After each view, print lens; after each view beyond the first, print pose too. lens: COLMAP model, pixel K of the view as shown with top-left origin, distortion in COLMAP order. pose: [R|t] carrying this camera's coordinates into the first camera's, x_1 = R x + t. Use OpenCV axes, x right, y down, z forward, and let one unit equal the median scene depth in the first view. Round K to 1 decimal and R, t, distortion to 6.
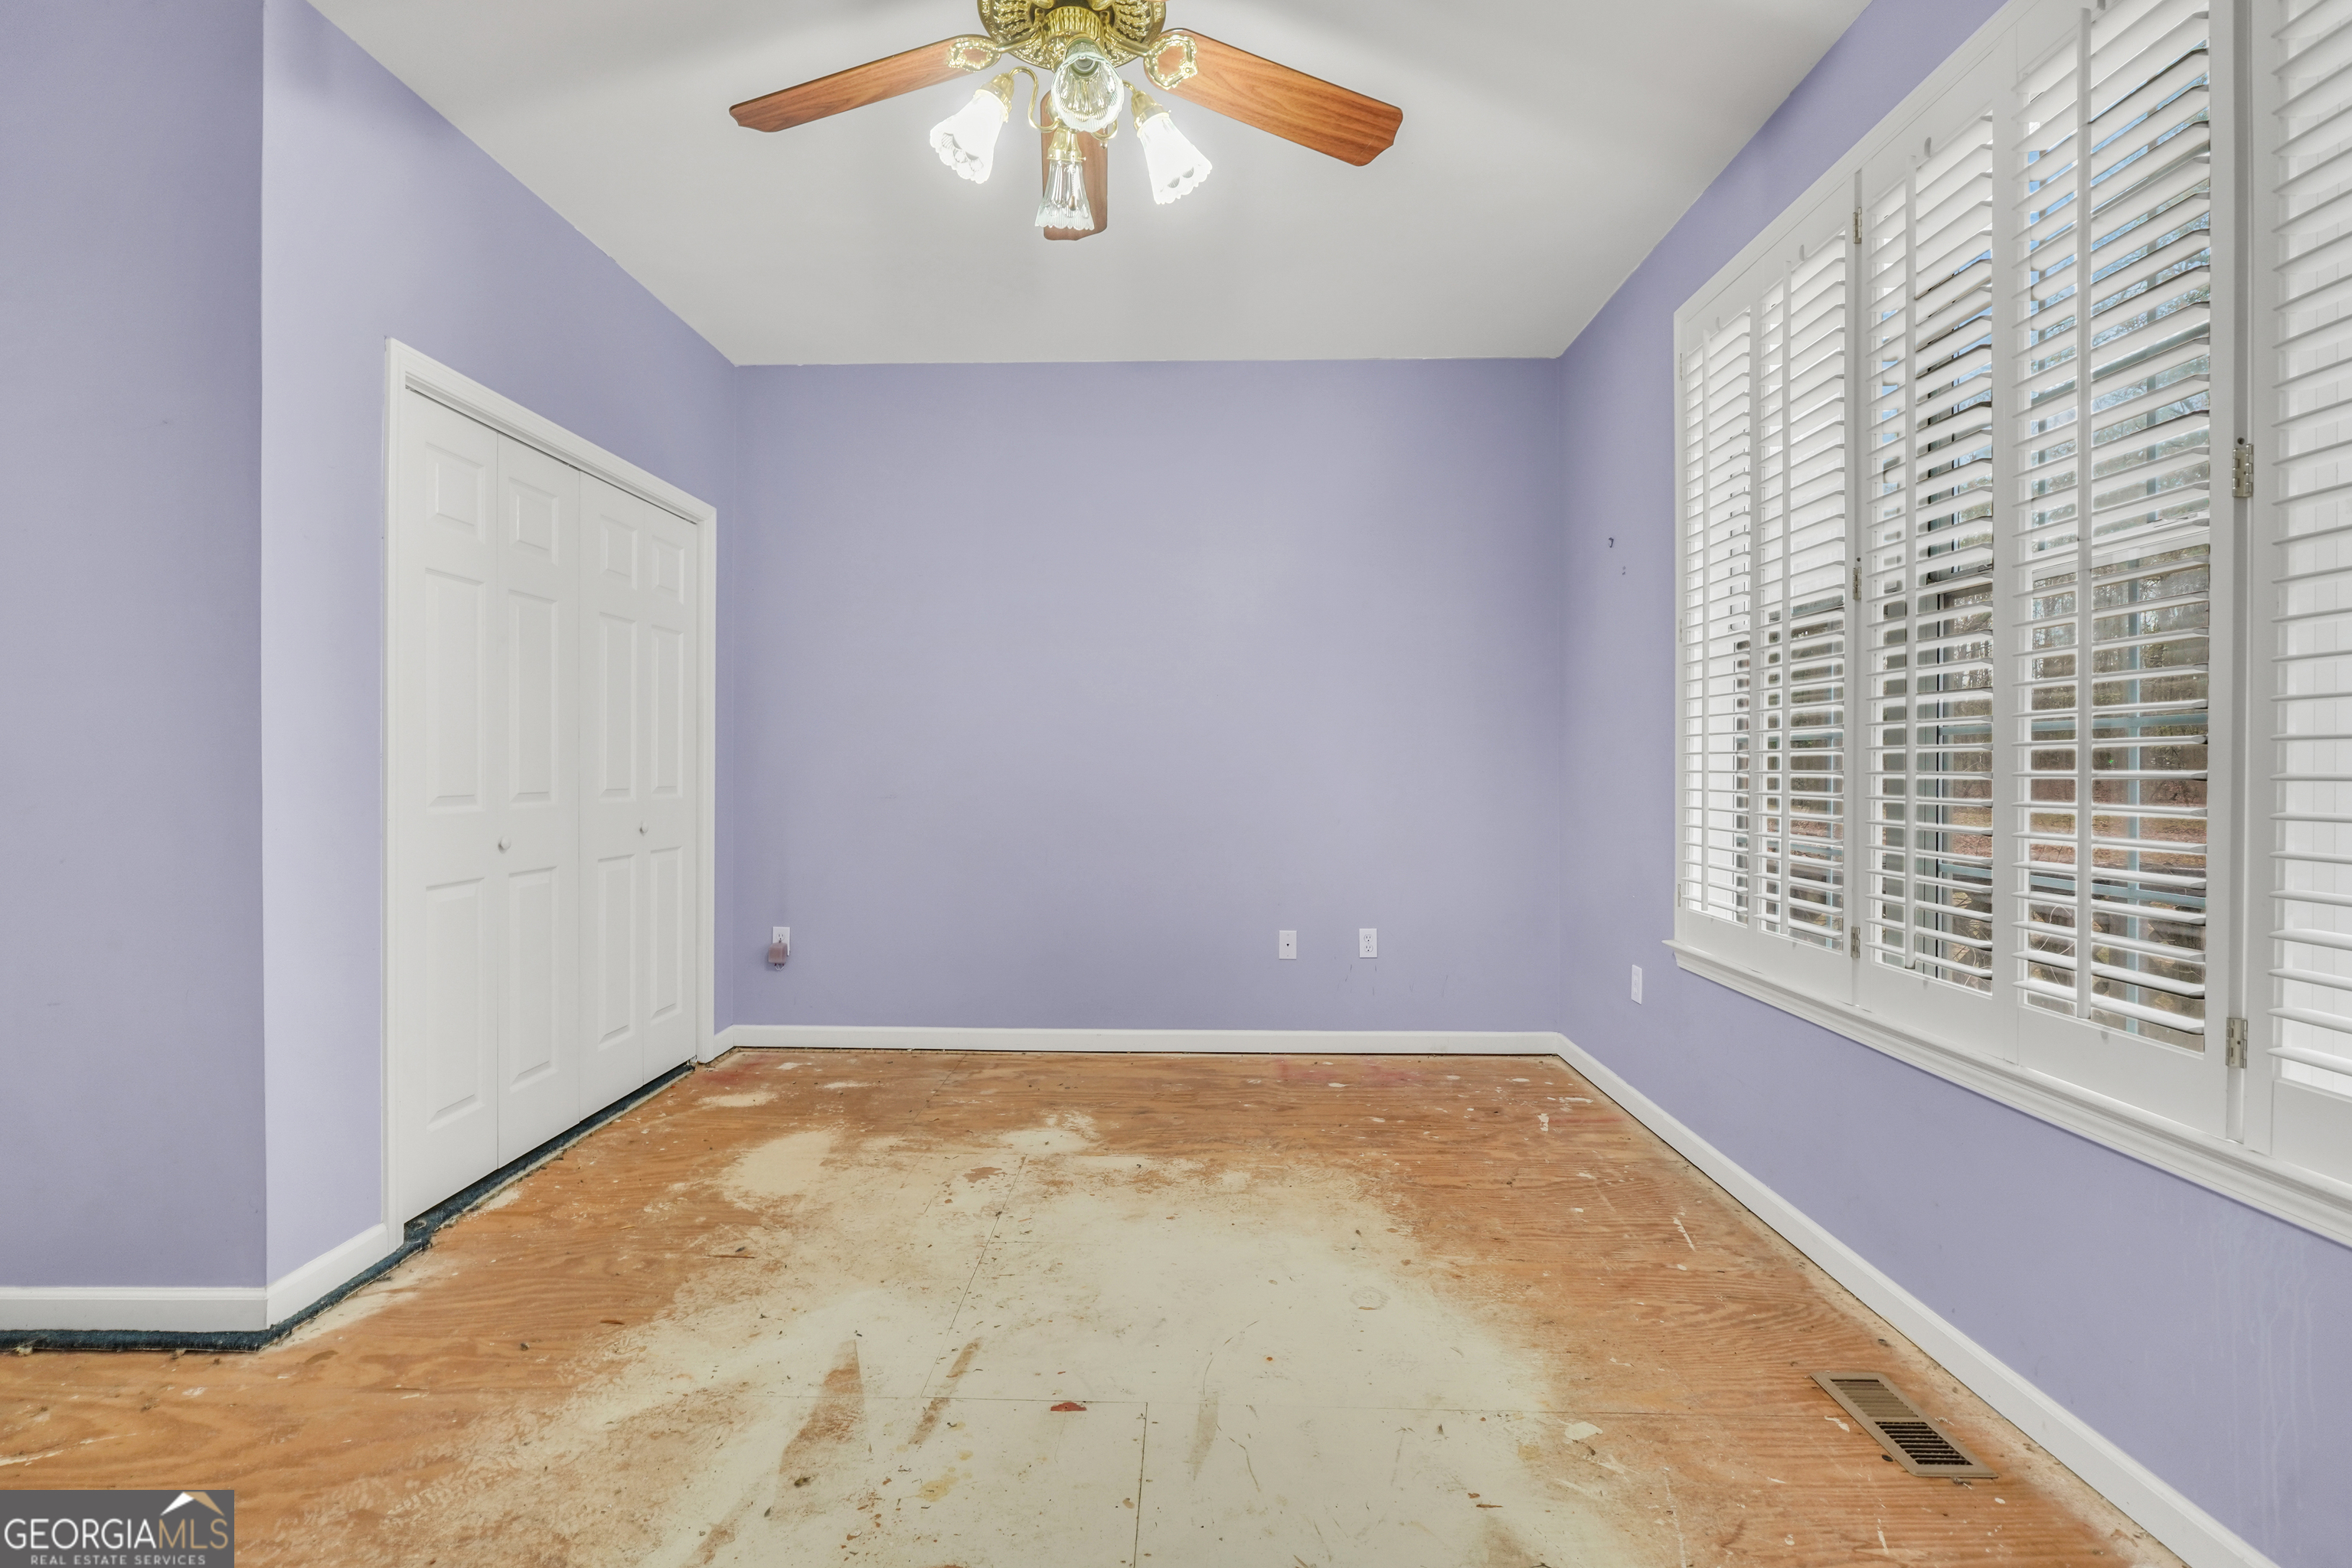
lens RADIAL K [[1067.8, 0, 1172.2], [0, 1067.8, 773.9], [0, 0, 1]] dist [-0.013439, 0.004048]
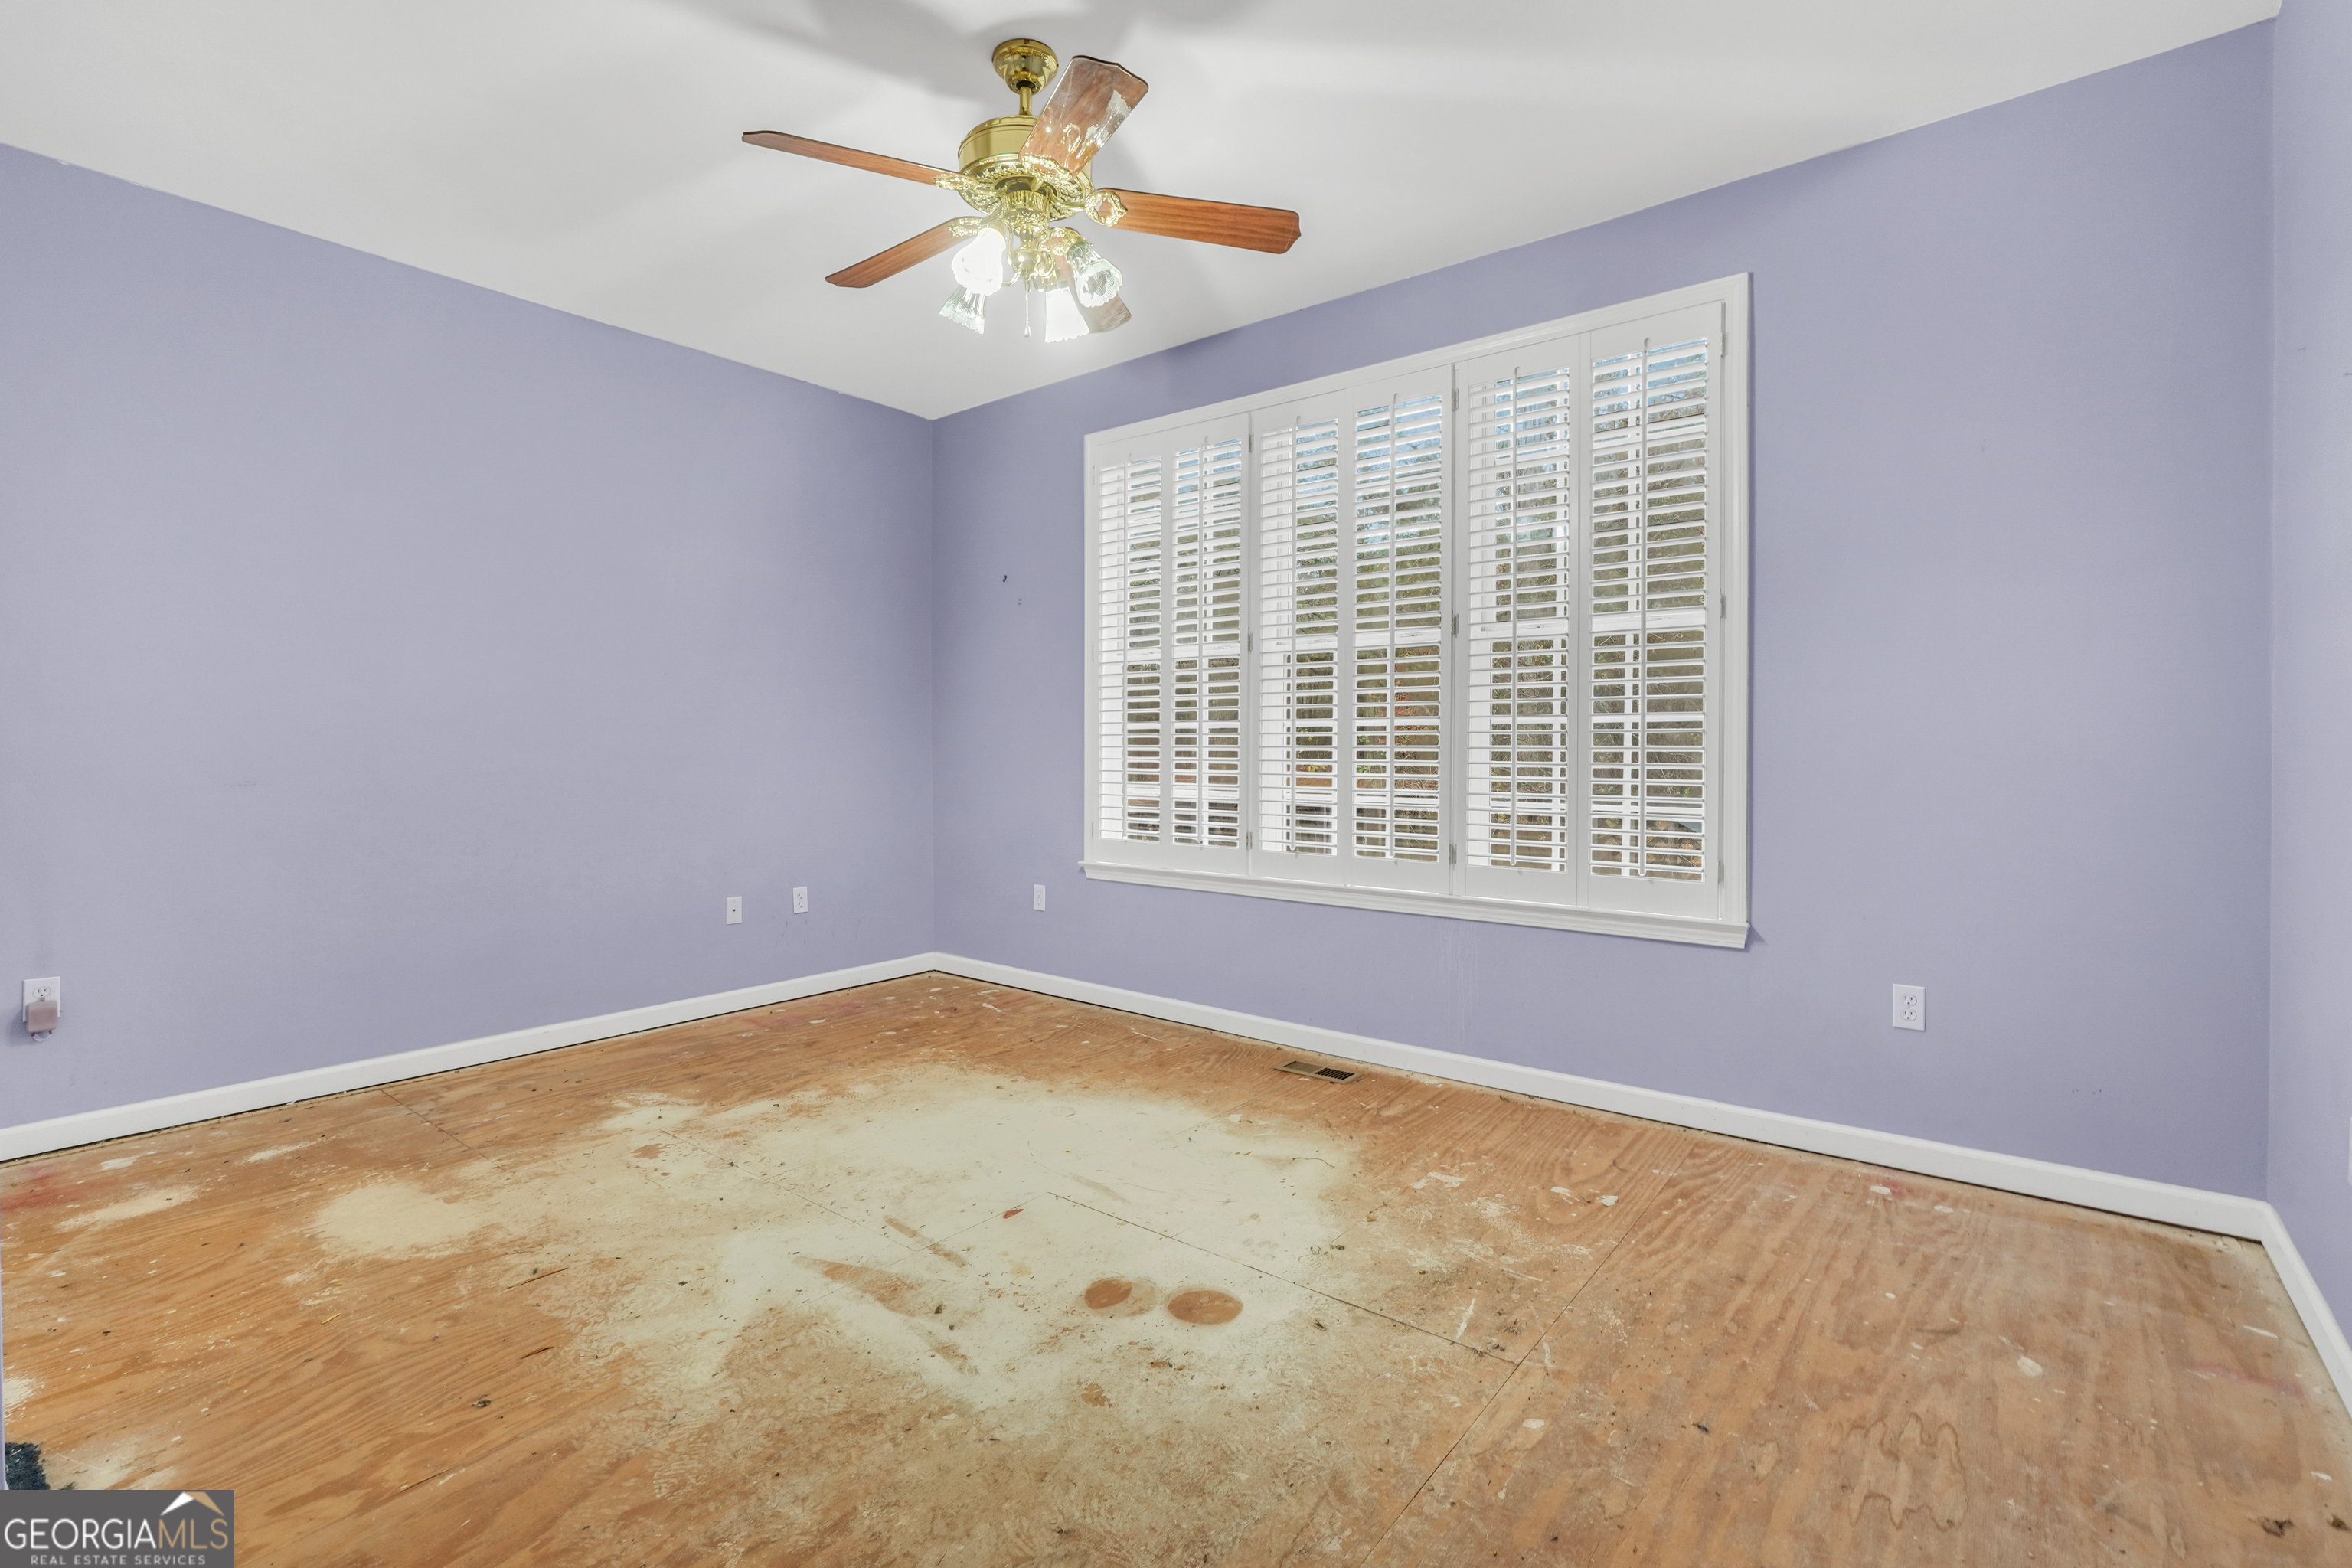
lens RADIAL K [[1067.8, 0, 1174.1], [0, 1067.8, 775.5], [0, 0, 1]] dist [-0.013439, 0.004048]
pose [[0.596394, -0.023960, 0.802334, -0.696963], [0.004802, 0.999643, 0.026283, -0.001425], [-0.802678, -0.011822, 0.596296, 0.014283]]
